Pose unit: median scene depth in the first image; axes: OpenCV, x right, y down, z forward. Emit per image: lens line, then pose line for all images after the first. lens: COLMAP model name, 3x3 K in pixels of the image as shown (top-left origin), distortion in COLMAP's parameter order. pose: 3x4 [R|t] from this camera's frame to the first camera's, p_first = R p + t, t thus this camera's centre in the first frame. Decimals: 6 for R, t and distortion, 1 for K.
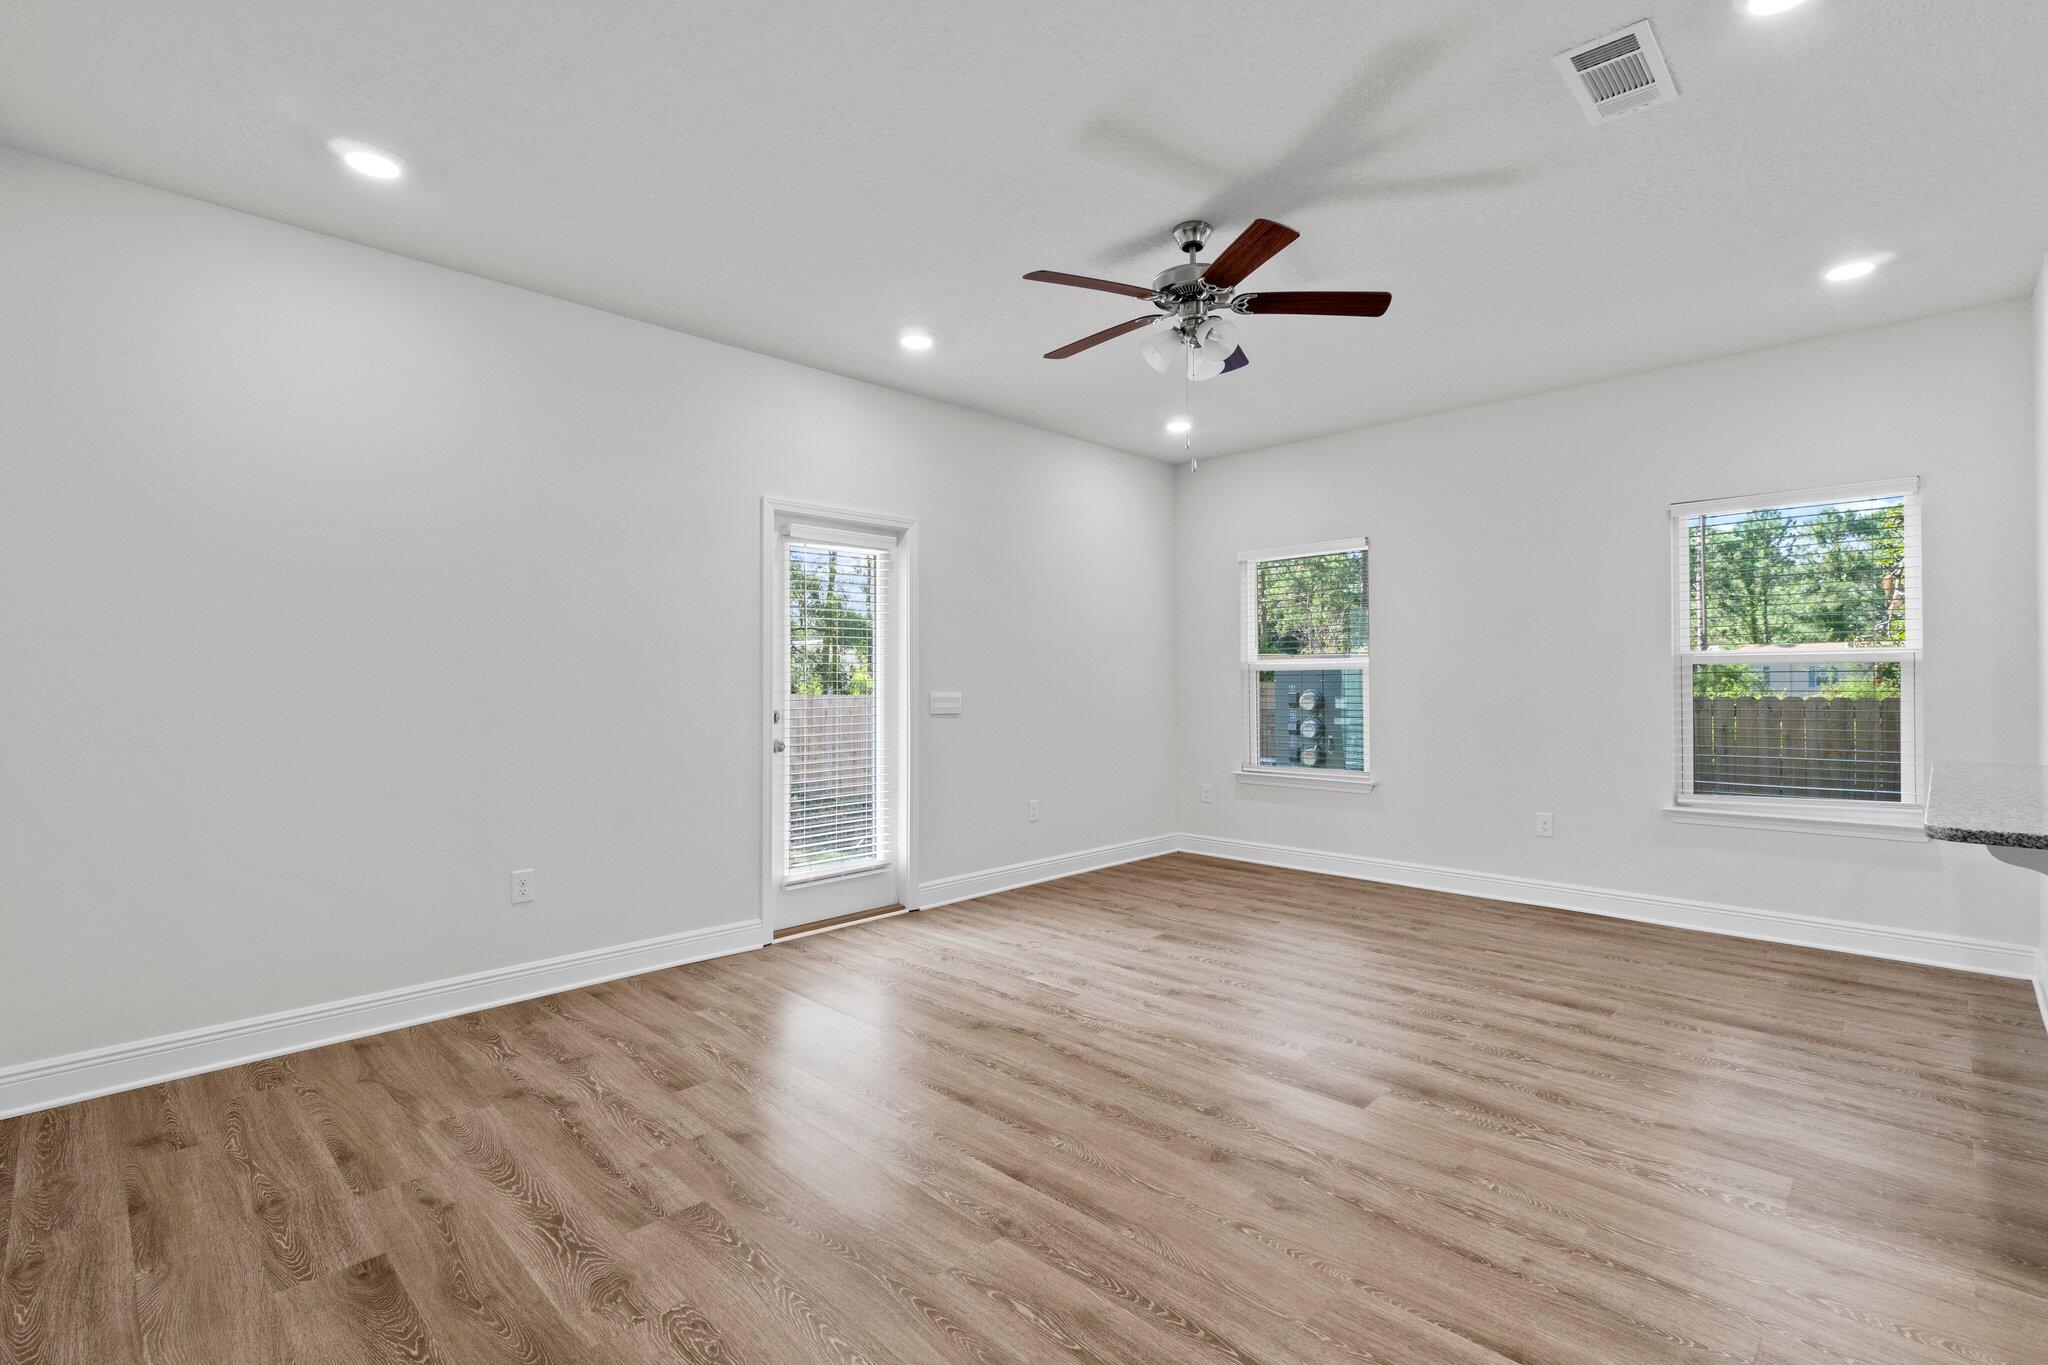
lens RADIAL K [[912.4, 0, 1031.4], [0, 912.4, 683.1], [0, 0, 1]] dist [-0.000614, 0.000009]
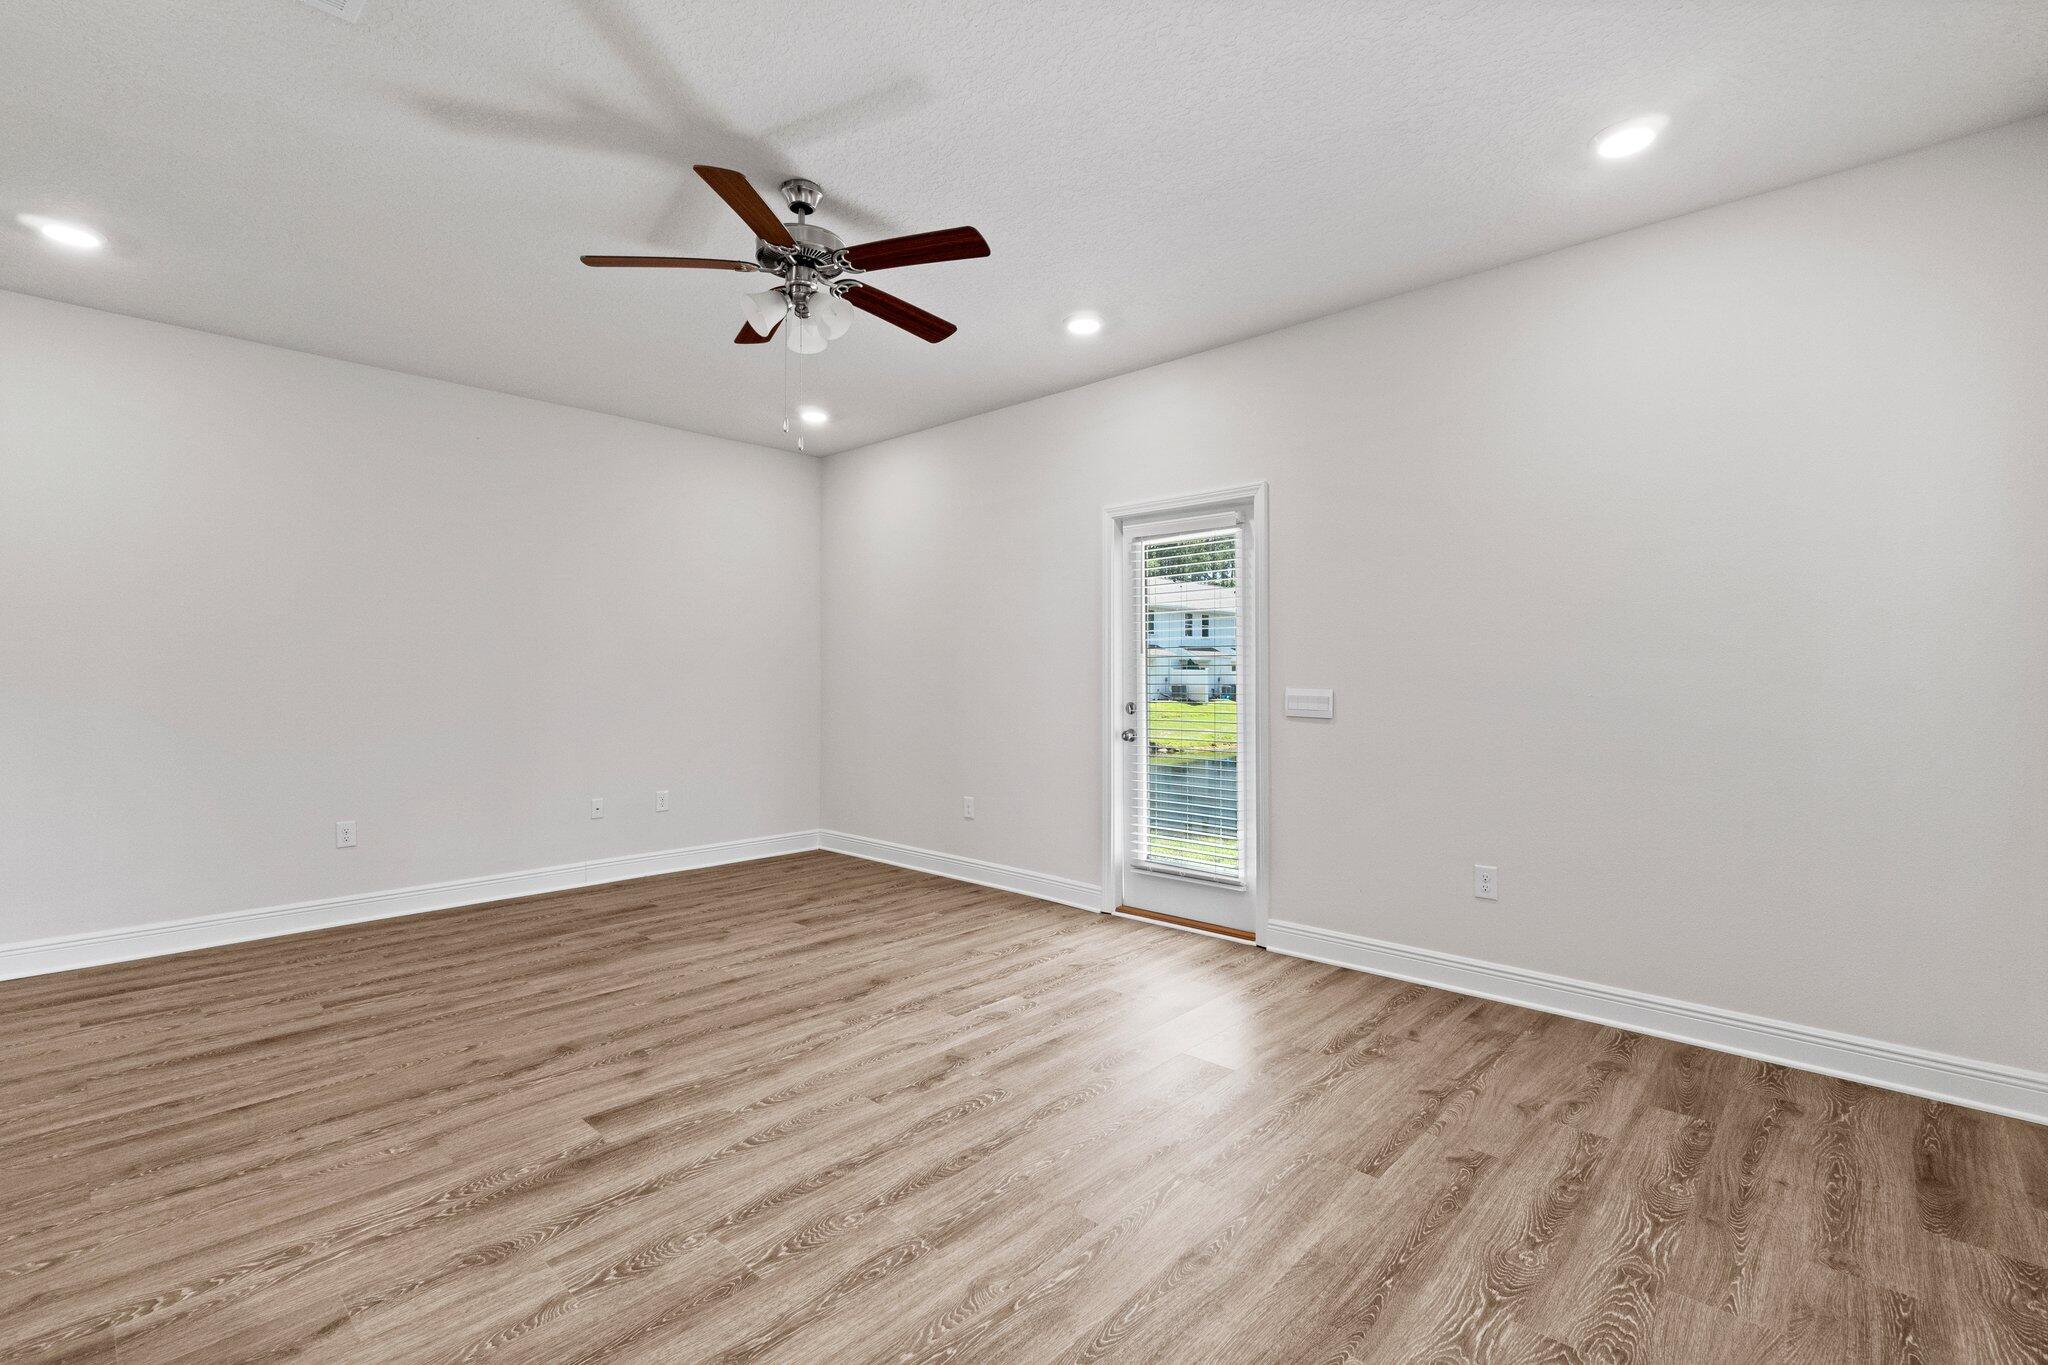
lens RADIAL K [[912.4, 0, 1031.4], [0, 912.4, 683.1], [0, 0, 1]] dist [-0.000614, 0.000009]
pose [[0.034062, 0.010415, -0.999365, 1.010264], [-0.004325, 0.999938, 0.010273, -0.003756], [0.999410, 0.003972, 0.034105, 1.087509]]
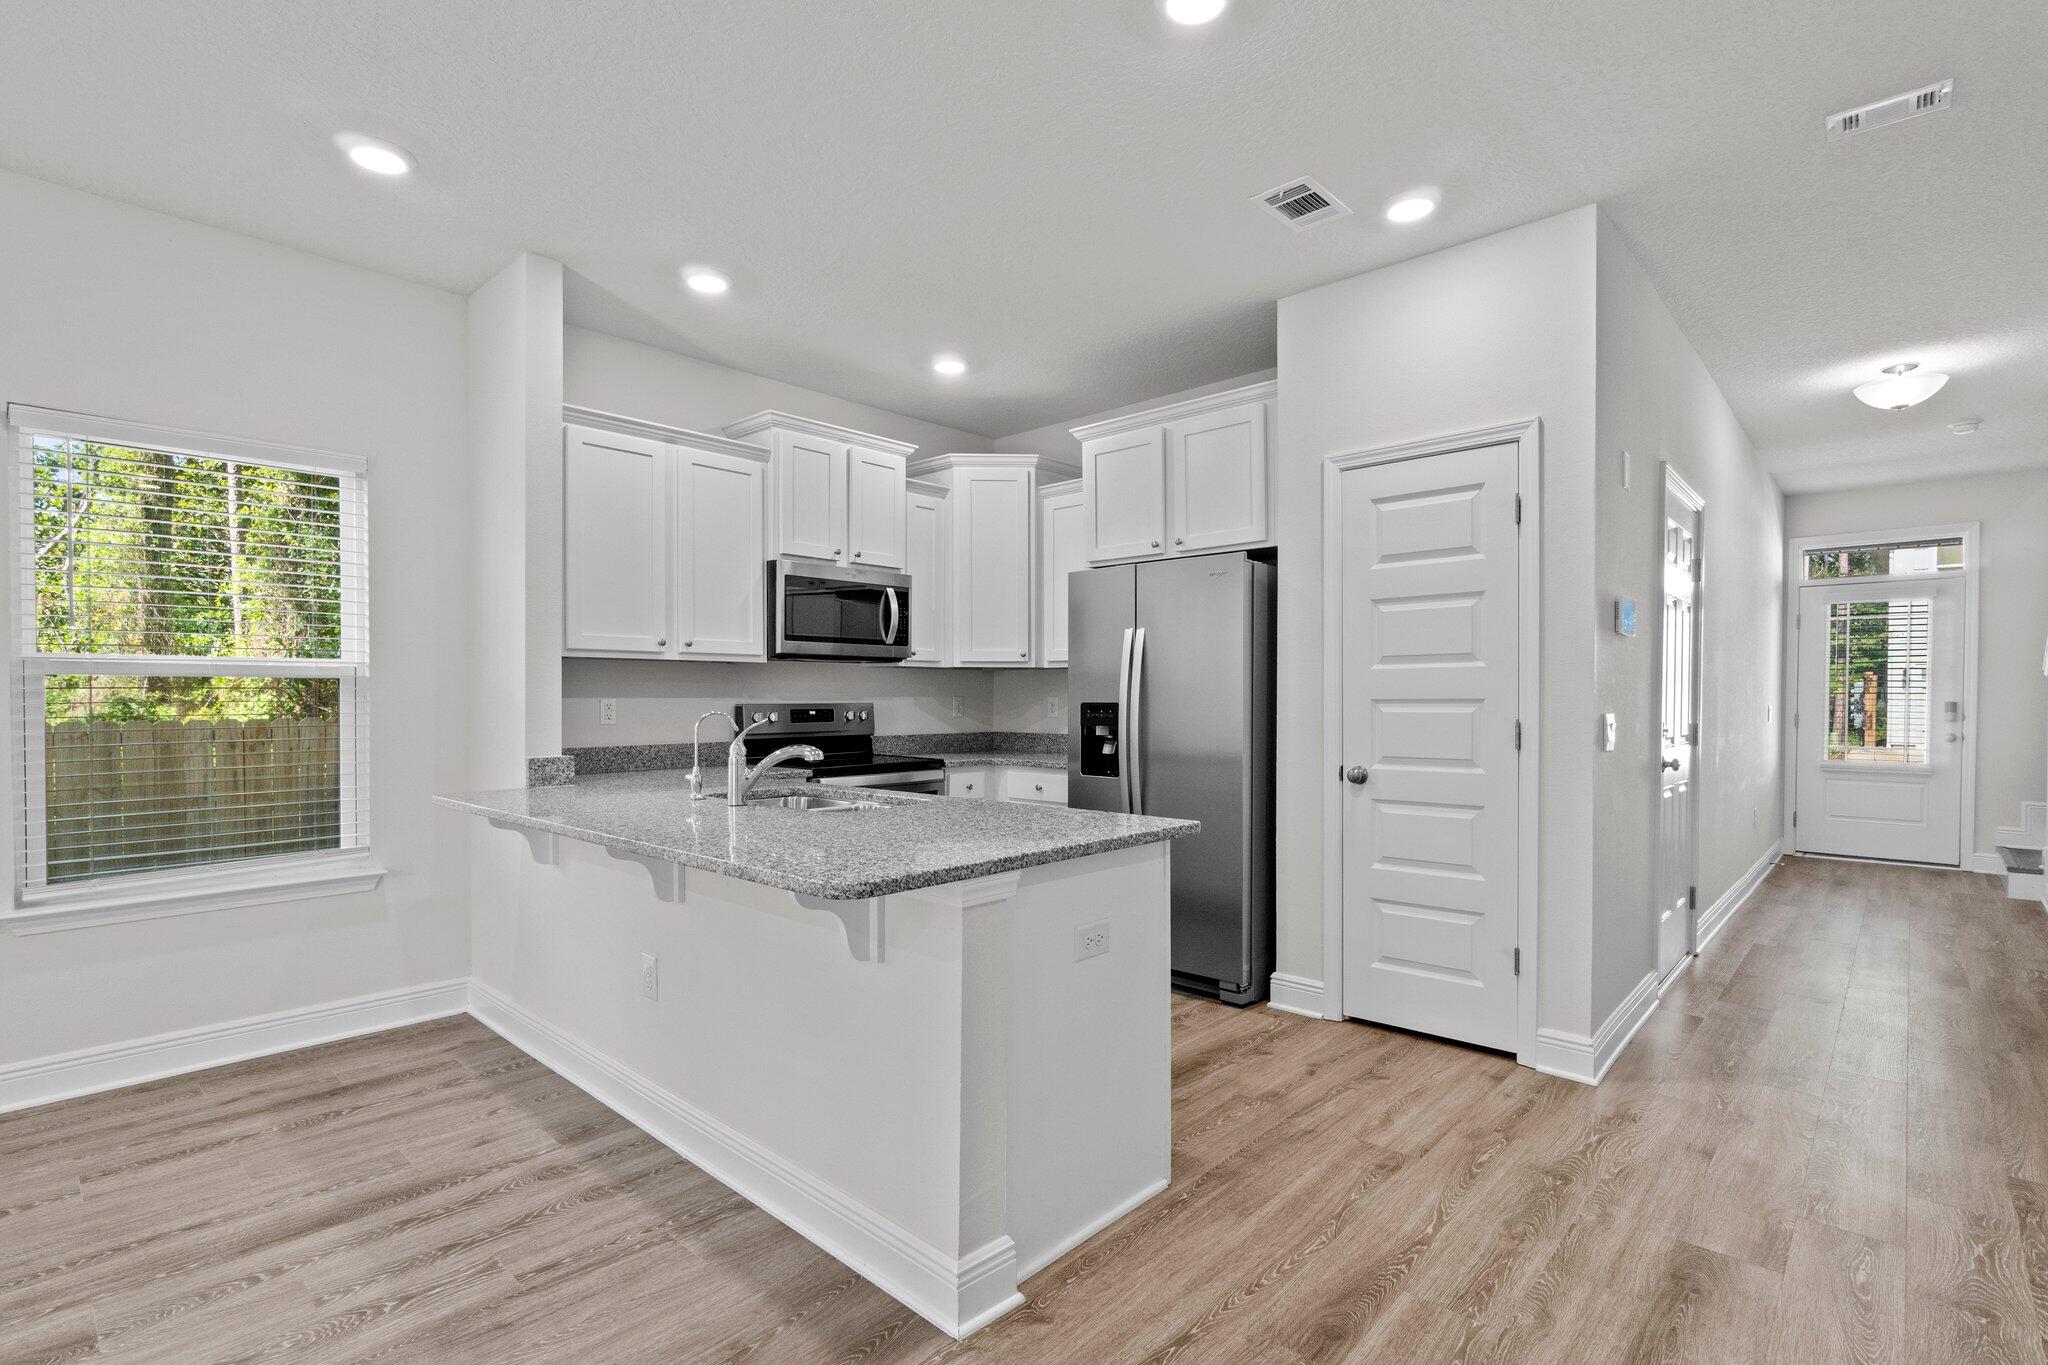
lens RADIAL K [[957.2, 0, 1034.8], [0, 957.2, 710.0], [0, 0, 1]] dist [-0.002095, -0.000611]
pose [[-0.016573, -0.005705, 0.999846, 0.089760], [0.006789, 0.999960, 0.005818, 0.005301], [-0.999840, 0.006884, -0.016533, 0.466818]]
